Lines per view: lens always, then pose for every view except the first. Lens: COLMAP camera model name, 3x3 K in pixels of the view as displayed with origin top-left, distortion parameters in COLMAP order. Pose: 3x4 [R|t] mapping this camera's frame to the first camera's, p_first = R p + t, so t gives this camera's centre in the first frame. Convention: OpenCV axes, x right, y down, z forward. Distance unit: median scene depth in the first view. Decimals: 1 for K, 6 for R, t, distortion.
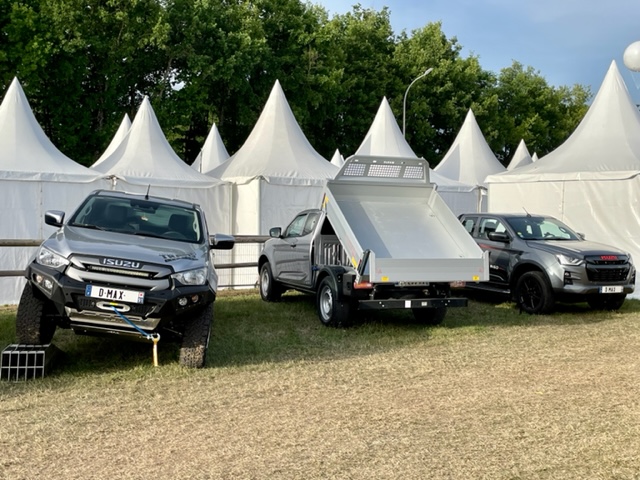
lens RADIAL K [[831.8, 0, 319.9], [0, 831.8, 213.5], [0, 0, 1]] dist [0.102775, -0.032394]
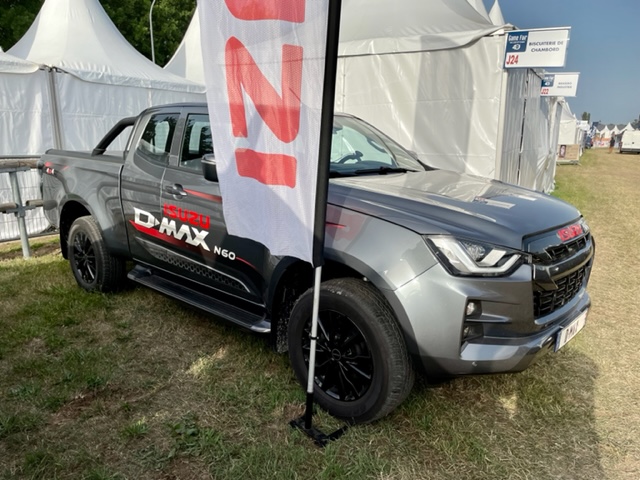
lens RADIAL K [[531.6, 0, 320.0], [0, 531.6, 240.0], [0, 0, 1]] dist [0.081773, -0.005763]
pose [[0.939505, -0.071480, 0.334993, 0.204441], [0.003188, 0.979766, 0.200120, 0.015578], [-0.342519, -0.186946, 0.920723, 0.928896]]
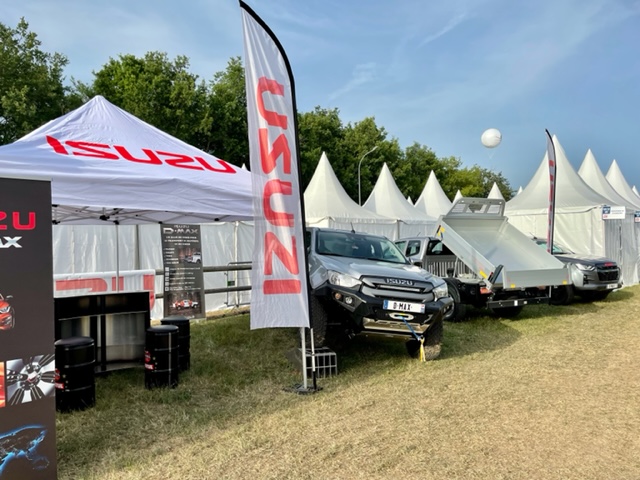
lens RADIAL K [[531.6, 0, 320.0], [0, 531.6, 240.0], [0, 0, 1]] dist [0.081773, -0.005763]
pose [[0.994277, -0.032657, 0.101722, -0.272646], [0.033246, 0.999439, -0.004100, -0.002895], [-0.101531, 0.007458, 0.994804, 0.128573]]
